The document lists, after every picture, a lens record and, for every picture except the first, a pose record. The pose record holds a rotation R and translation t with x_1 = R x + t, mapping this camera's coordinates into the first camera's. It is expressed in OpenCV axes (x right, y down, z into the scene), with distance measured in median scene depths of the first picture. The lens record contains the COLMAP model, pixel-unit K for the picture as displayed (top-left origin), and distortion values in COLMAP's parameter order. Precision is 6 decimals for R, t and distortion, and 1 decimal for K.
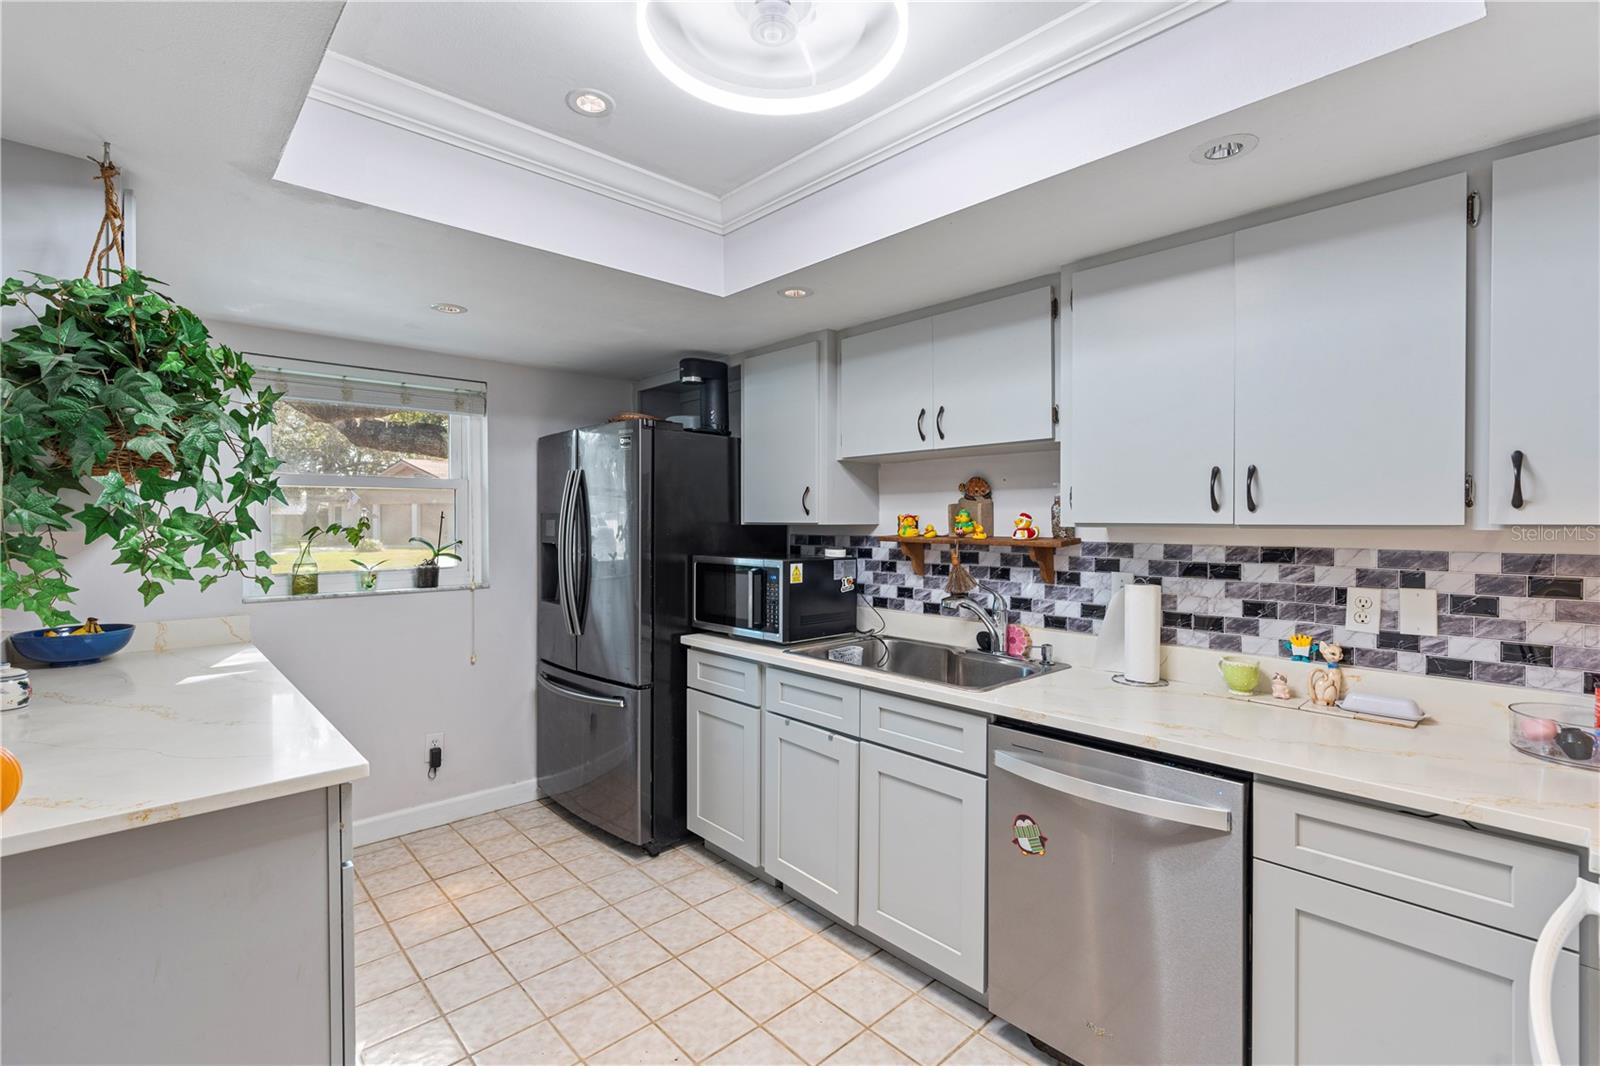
lens RADIAL K [[732.3, 0, 790.1], [0, 732.3, 525.3], [0, 0, 1]] dist [-0.001836, 0.001000]
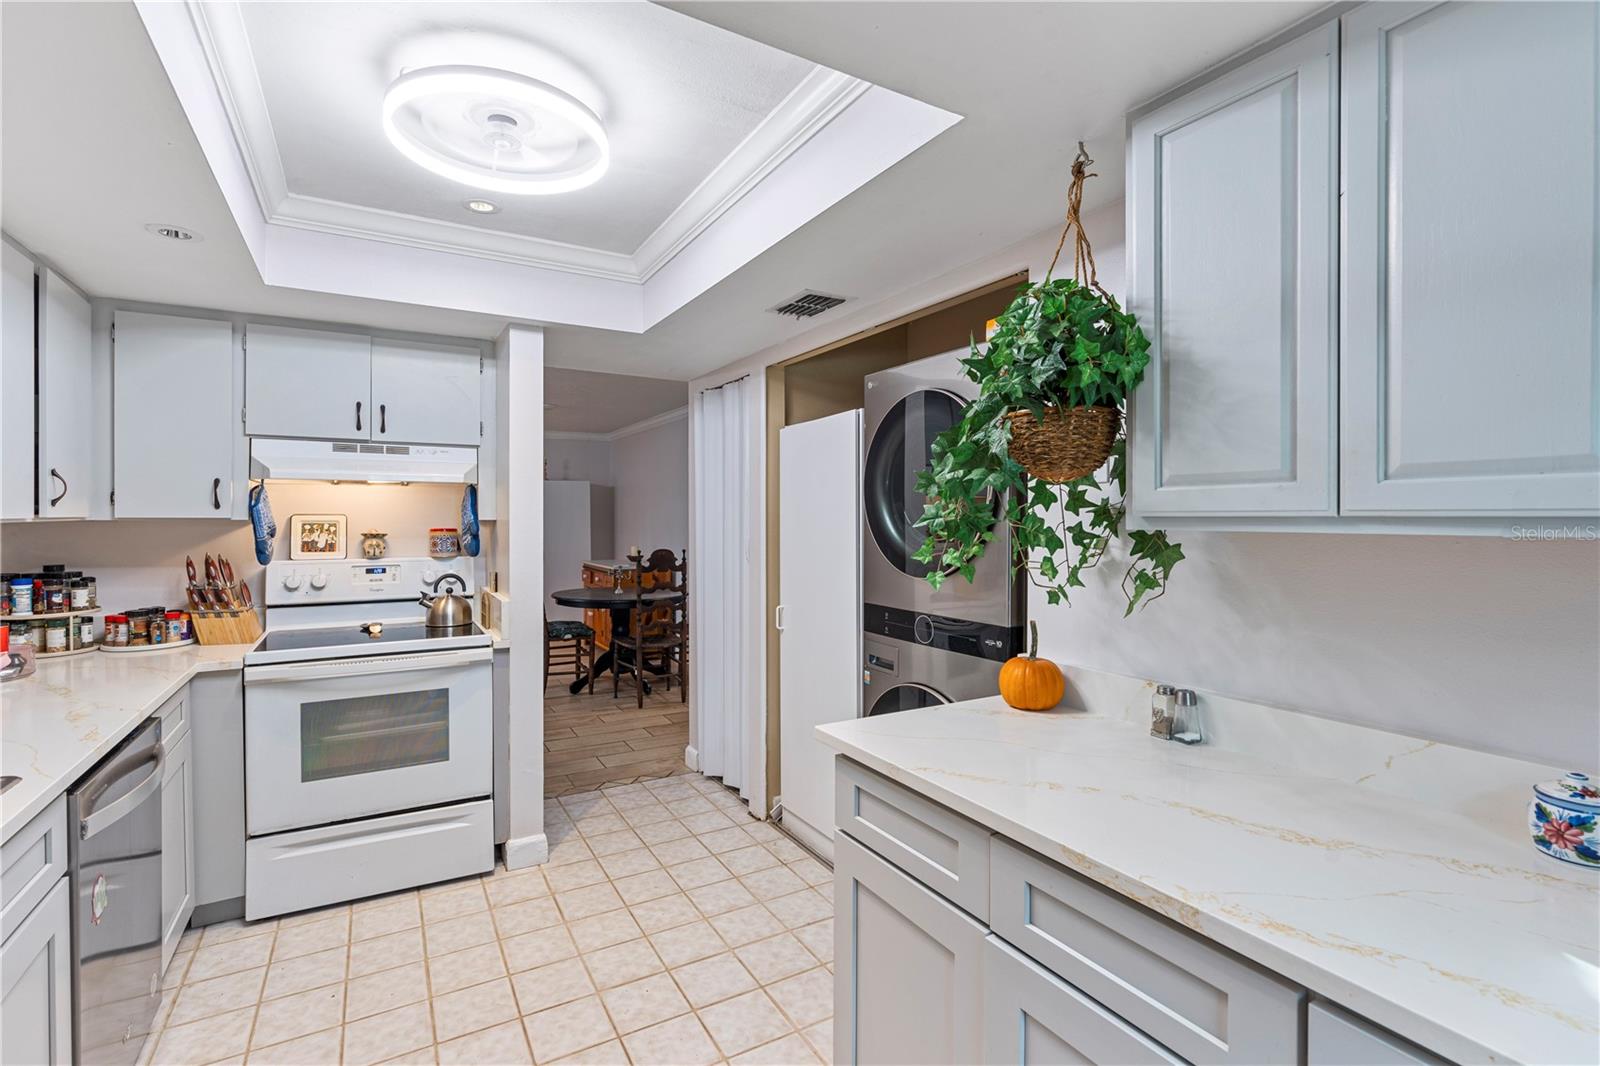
lens RADIAL K [[732.3, 0, 794.2], [0, 732.3, 529.9], [0, 0, 1]] dist [-0.001836, 0.001000]
pose [[-0.974249, 0.000121, 0.225474, -0.580841], [0.007864, 0.999410, 0.033440, -0.008434], [-0.225336, 0.034352, -0.973675, 1.517400]]
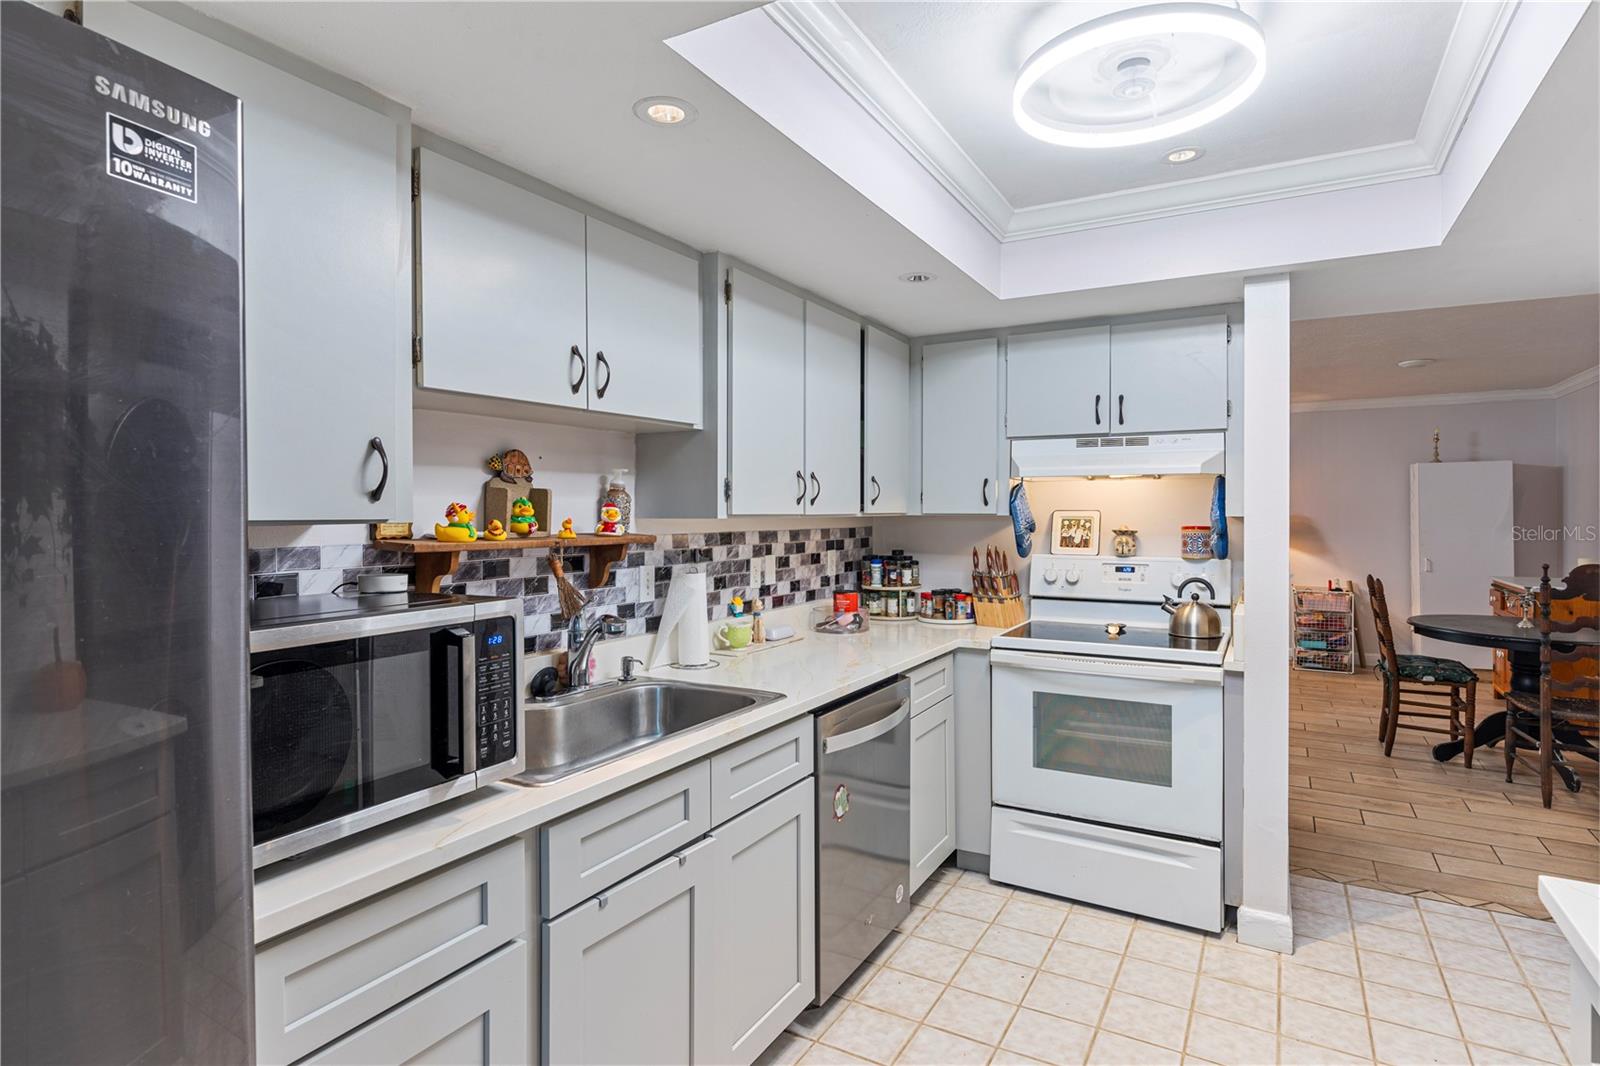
lens RADIAL K [[833.9, 0, 791.4], [0, 833.9, 520.8], [0, 0, 1]] dist [-0.004744, 0.001099]
pose [[-0.299287, -0.004471, 0.954153, -0.776229], [0.017502, 0.999795, 0.010175, -0.003664], [-0.954003, 0.019745, -0.299147, 1.344715]]
